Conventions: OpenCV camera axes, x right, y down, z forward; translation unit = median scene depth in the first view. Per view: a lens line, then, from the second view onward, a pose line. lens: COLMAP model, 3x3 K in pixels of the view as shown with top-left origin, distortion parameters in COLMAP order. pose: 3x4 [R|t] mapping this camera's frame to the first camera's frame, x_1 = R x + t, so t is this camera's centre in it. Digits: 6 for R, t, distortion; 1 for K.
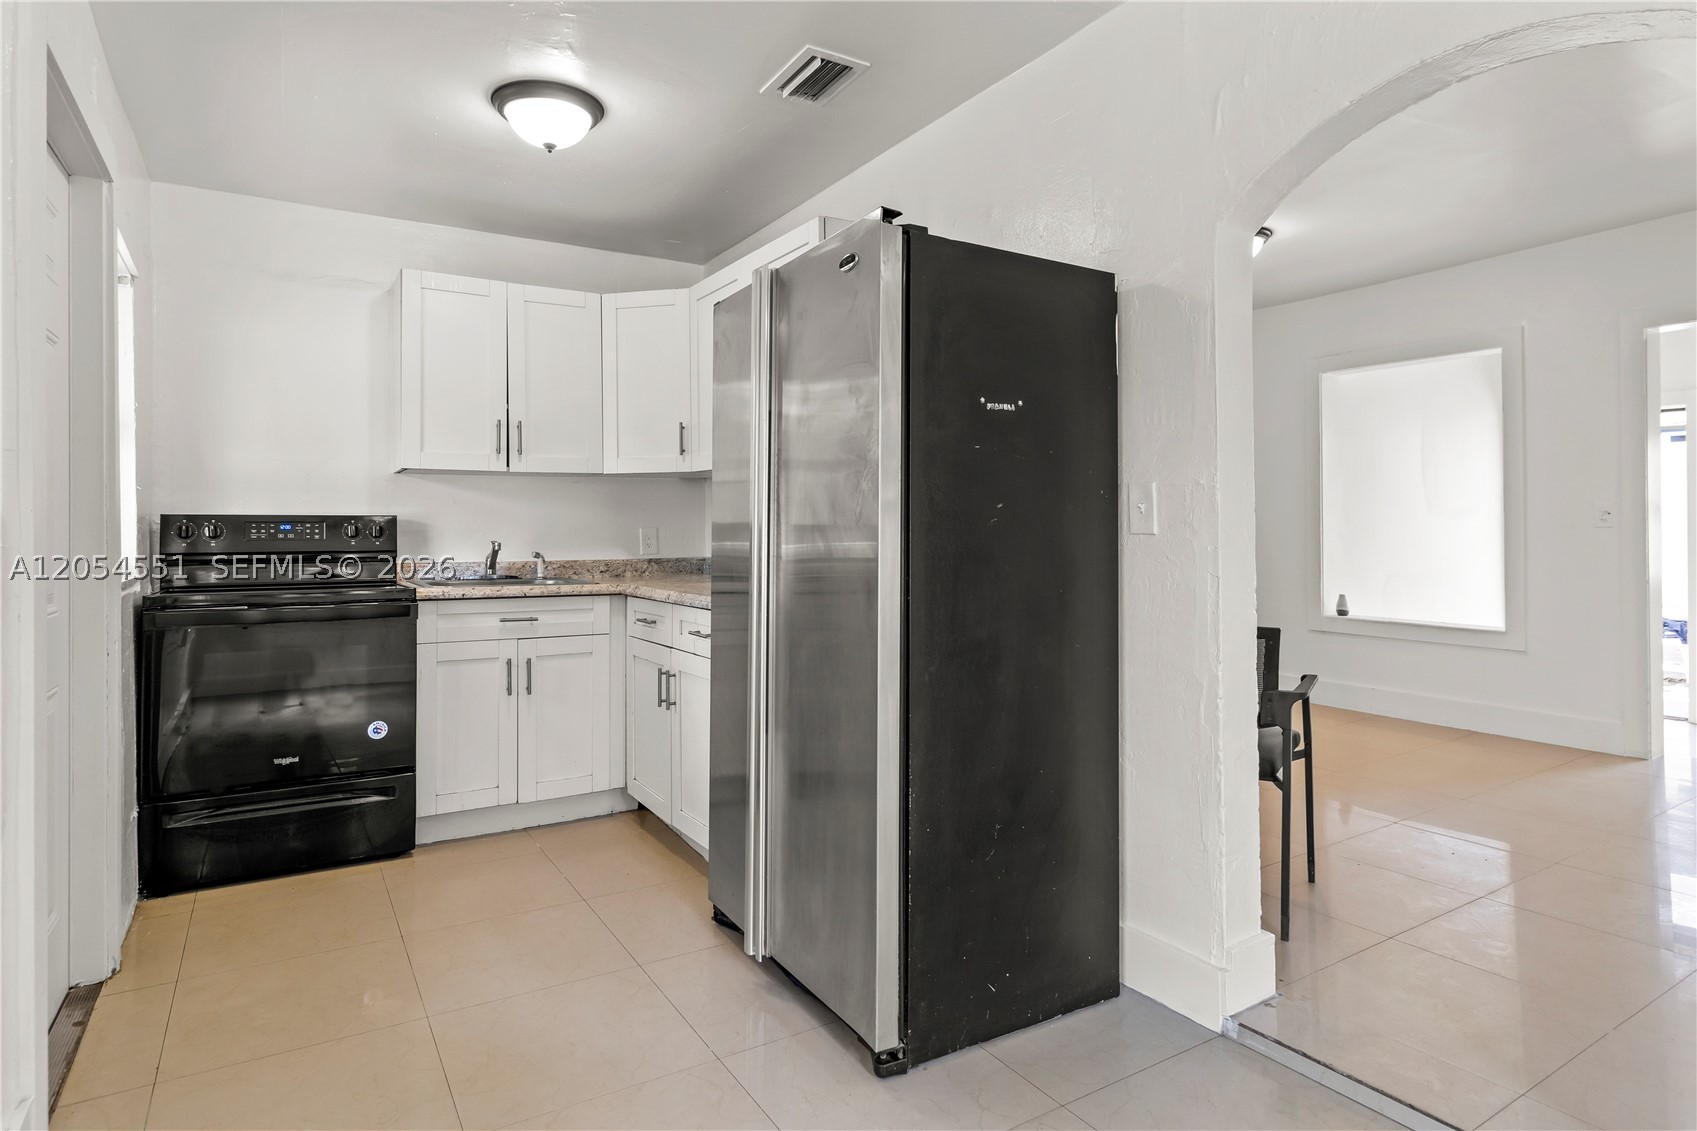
lens RADIAL K [[917.7, 0, 849.5], [0, 917.7, 514.1], [0, 0, 1]] dist [0.001031, 0.000335]
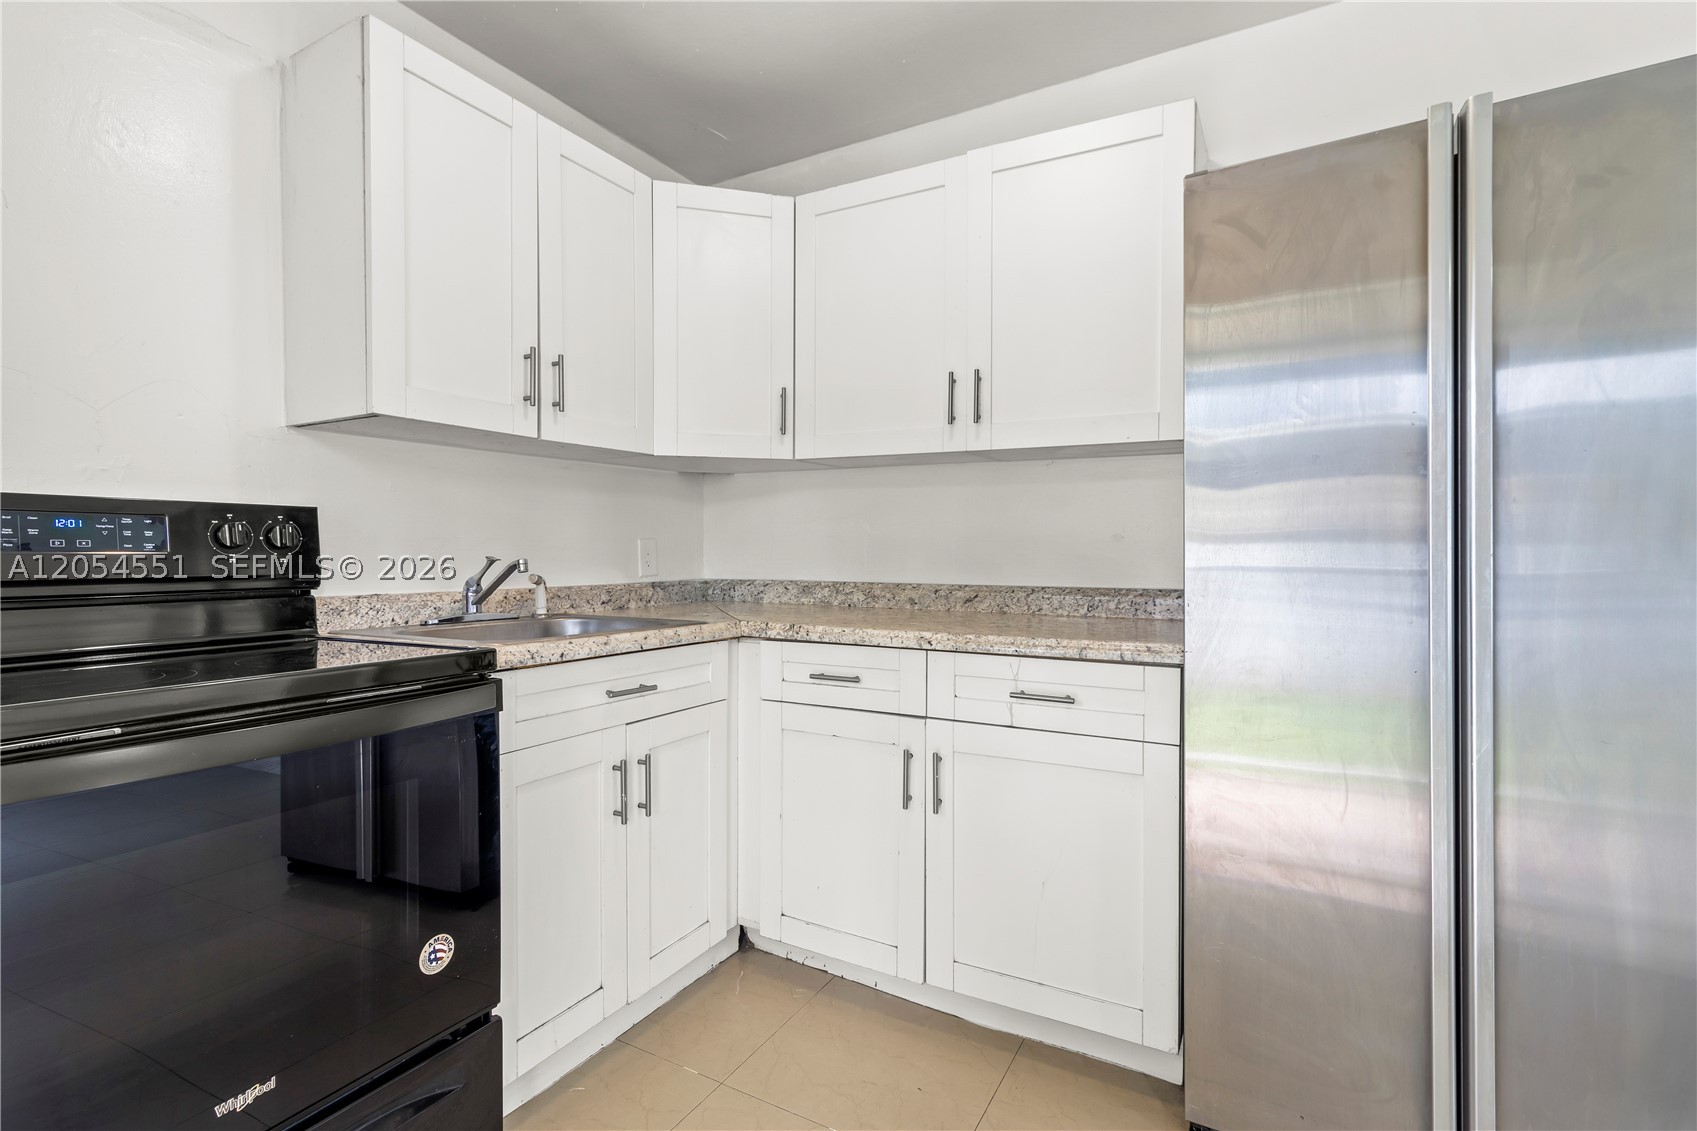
lens RADIAL K [[788.6, 0, 849.9], [0, 788.6, 554.2], [0, 0, 1]] dist [0.018986, -0.000287]
pose [[0.878047, 0.001489, 0.478572, -0.438613], [-0.011220, 0.999784, 0.017475, 0.016791], [-0.478443, -0.020713, 0.877874, 0.454144]]
